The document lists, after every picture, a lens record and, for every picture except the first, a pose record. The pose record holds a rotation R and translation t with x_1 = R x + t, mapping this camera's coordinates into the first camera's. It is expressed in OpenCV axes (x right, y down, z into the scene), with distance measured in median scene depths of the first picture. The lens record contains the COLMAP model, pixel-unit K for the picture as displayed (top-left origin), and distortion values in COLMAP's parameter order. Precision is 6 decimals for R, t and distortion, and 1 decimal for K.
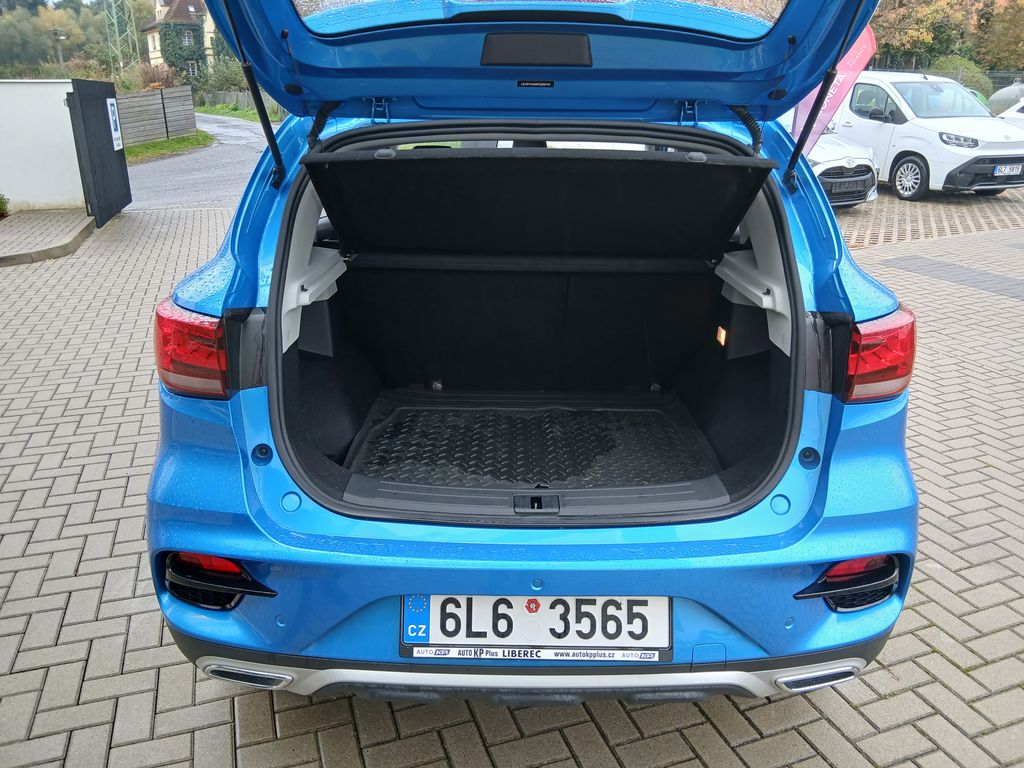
lens RADIAL K [[785.4, 0, 514.7], [0, 785.4, 379.7], [0, 0, 1]] dist [0.026826, -0.055453]
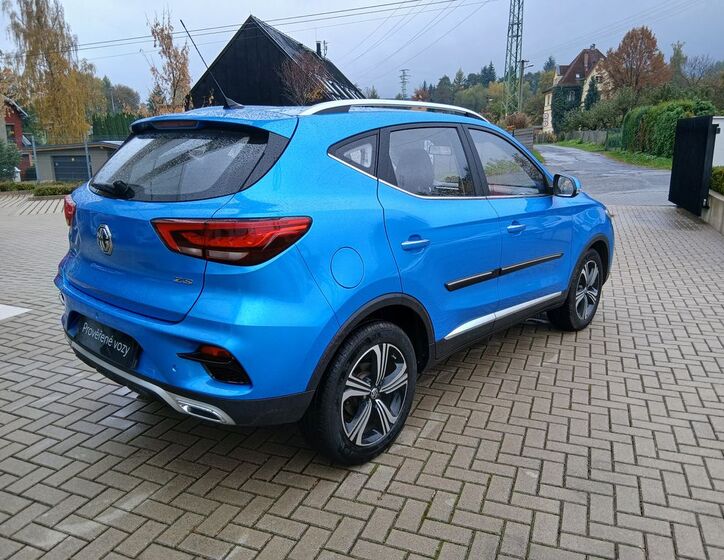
lens RADIAL K [[562.5, 0, 362.0], [0, 562.5, 280.0], [0, 0, 1]] dist [0.104202, -0.179136]
pose [[0.745449, 0.152519, -0.648879, 0.291859], [-0.214920, 0.976477, -0.017384, 0.003709], [0.630964, 0.152416, 0.760693, 0.034959]]
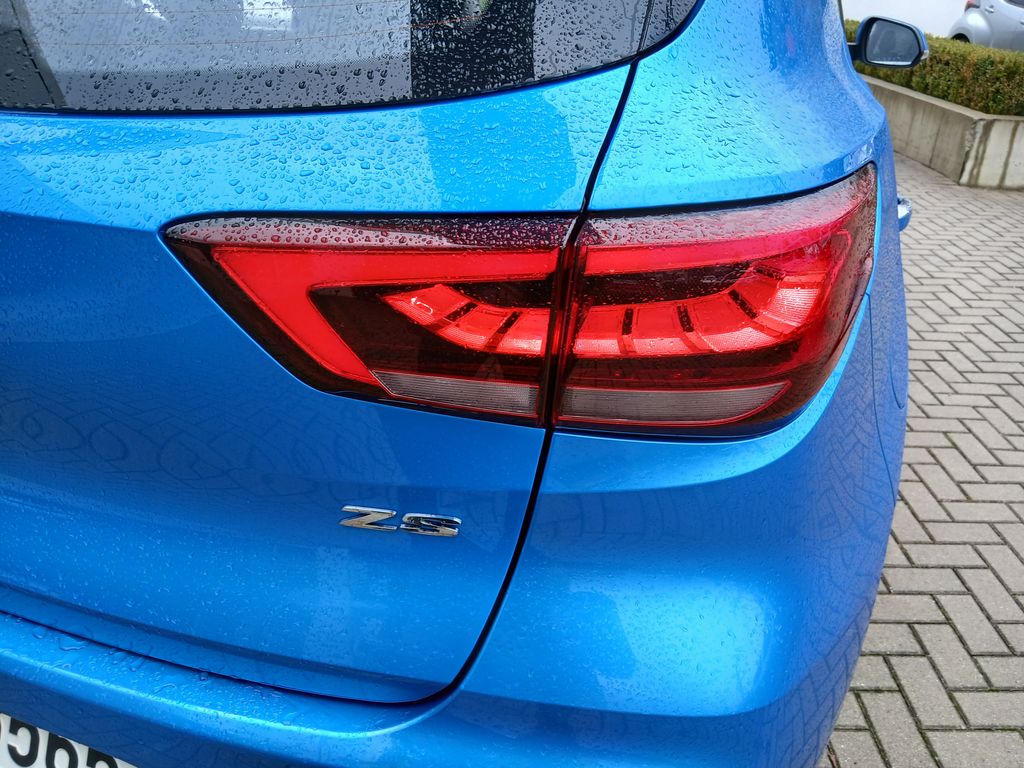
lens RADIAL K [[785.4, 0, 514.7], [0, 785.4, 379.7], [0, 0, 1]] dist [0.026826, -0.055453]
pose [[0.934617, 0.188210, -0.301776, 0.092760], [-0.146703, 0.976967, 0.154963, -0.008817], [0.323991, -0.100560, 0.940701, 0.116327]]
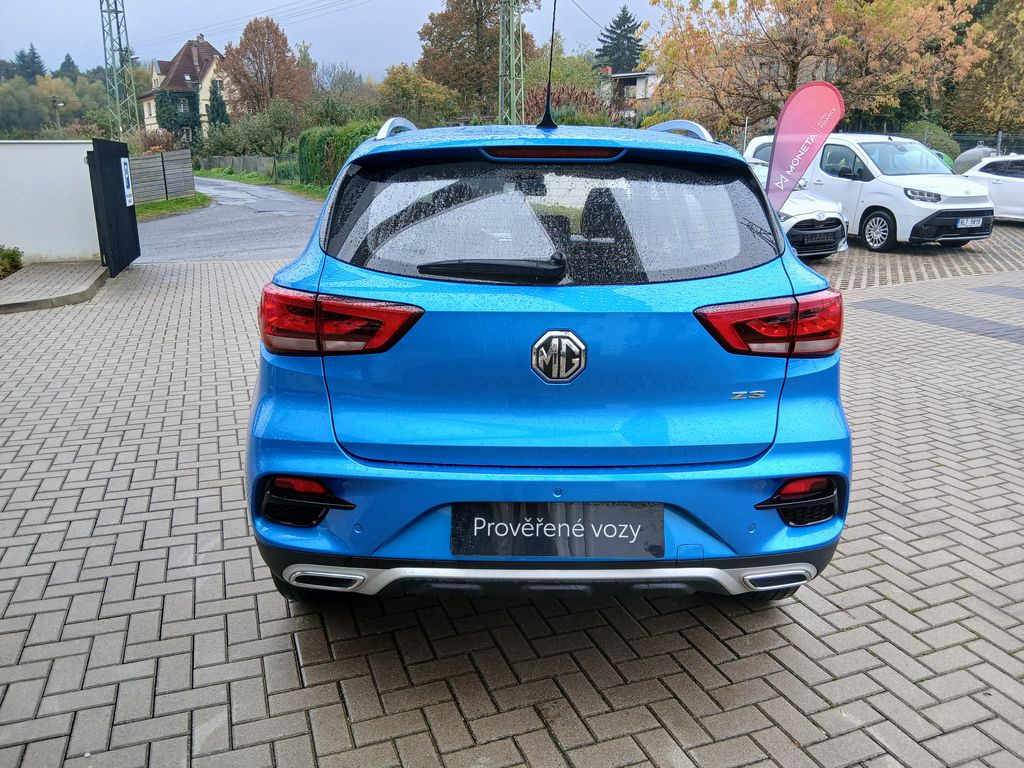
lens RADIAL K [[777.6, 0, 512.0], [0, 777.6, 384.0], [0, 0, 1]] dist [0.088047, -0.145309]
pose [[0.999901, -0.004085, 0.013499, -0.011264], [0.005022, 0.997526, -0.070125, 0.029863], [-0.013179, 0.070186, 0.997447, -0.054056]]
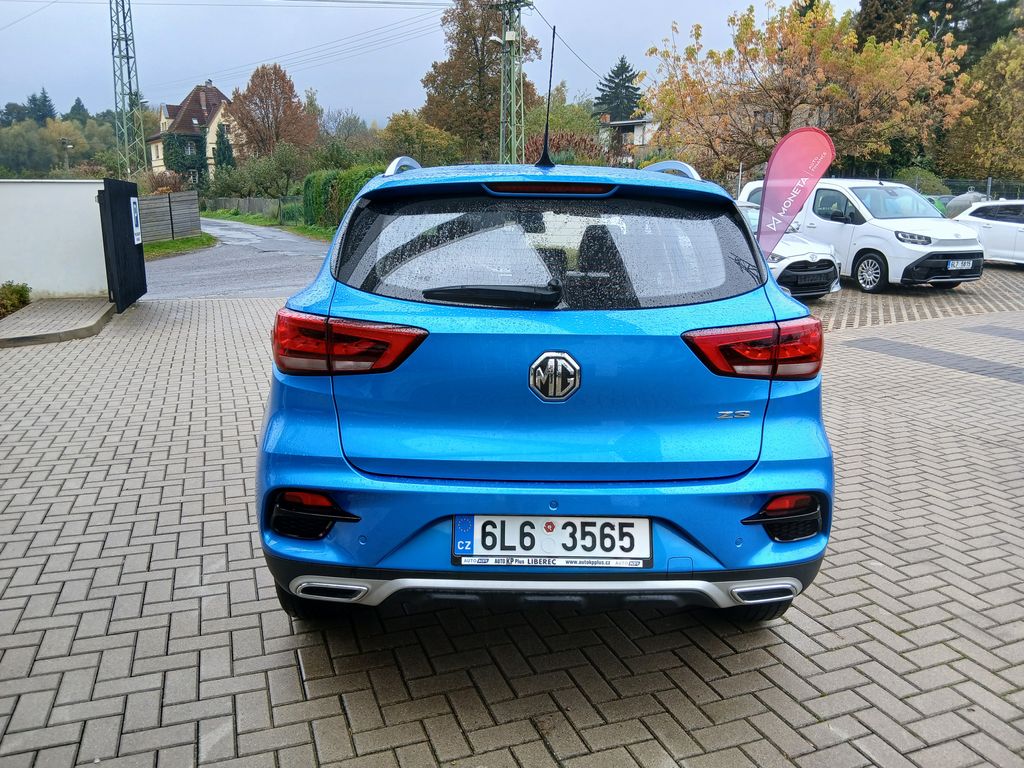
lens RADIAL K [[771.5, 0, 512.5], [0, 771.5, 386.7], [0, 0, 1]] dist [0.120396, -0.200789]
pose [[0.999883, 0.002304, 0.015145, -0.011292], [-0.000506, 0.993053, -0.117668, 0.037282], [-0.015311, 0.117646, 0.992938, -0.065598]]
